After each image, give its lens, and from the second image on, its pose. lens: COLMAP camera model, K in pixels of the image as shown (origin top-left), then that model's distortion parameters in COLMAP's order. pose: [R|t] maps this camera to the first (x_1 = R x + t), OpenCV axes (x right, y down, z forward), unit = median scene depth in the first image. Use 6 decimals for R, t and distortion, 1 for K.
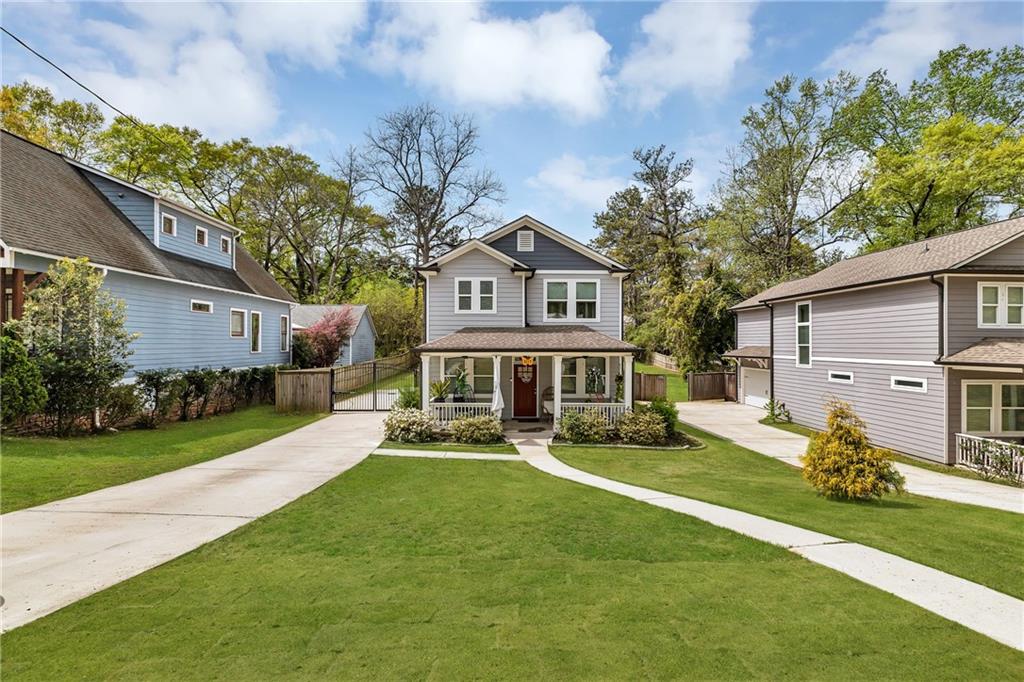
lens RADIAL K [[482.0, 0, 518.7], [0, 482.0, 340.3], [0, 0, 1]] dist [0.000930, -0.001304]
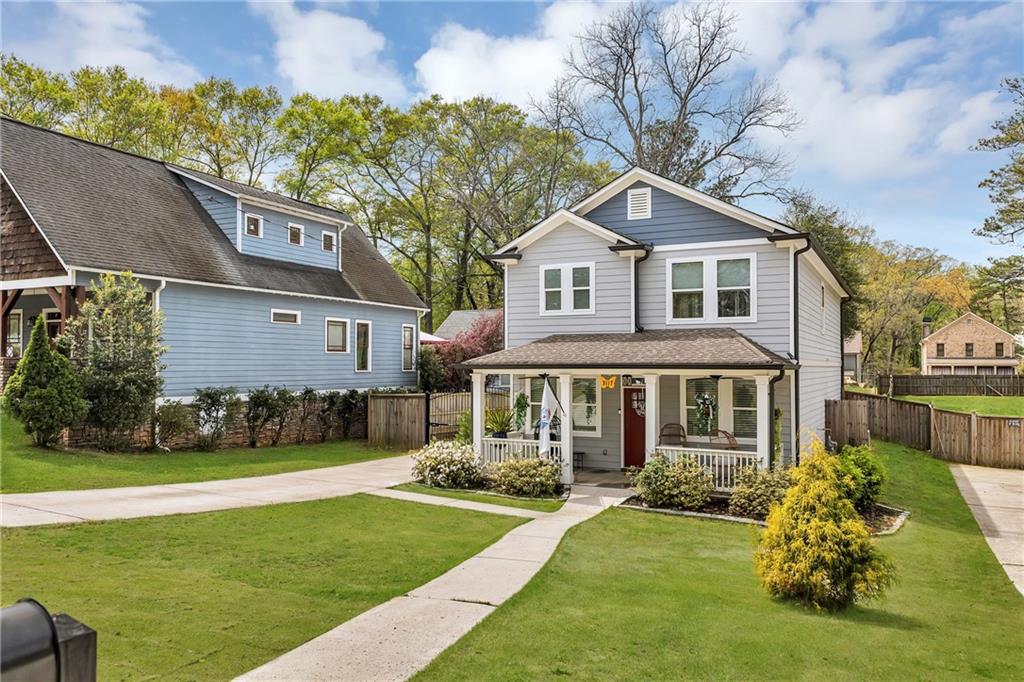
lens RADIAL K [[754.7, 0, 506.9], [0, 754.7, 345.9], [0, 0, 1]] dist [0.023936, -0.002616]
pose [[0.884882, -0.012603, -0.465644, 0.337874], [0.003942, 0.999801, -0.019570, 0.010590], [0.465798, 0.015481, 0.884756, -0.009434]]
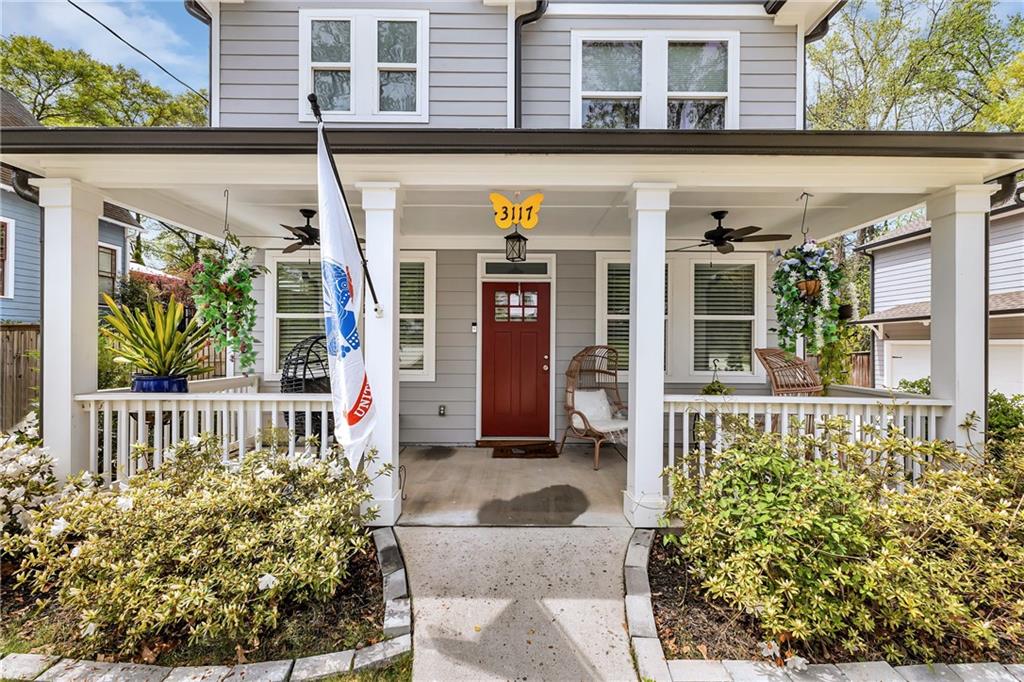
lens RADIAL K [[456.1, 0, 525.4], [0, 456.1, 339.7], [0, 0, 1]] dist [0.013461, -0.000520]
pose [[0.999987, 0.004488, 0.002422, 0.019181], [-0.004487, 0.999990, -0.000508, 0.090105], [-0.002425, 0.000497, 0.999997, 0.679525]]
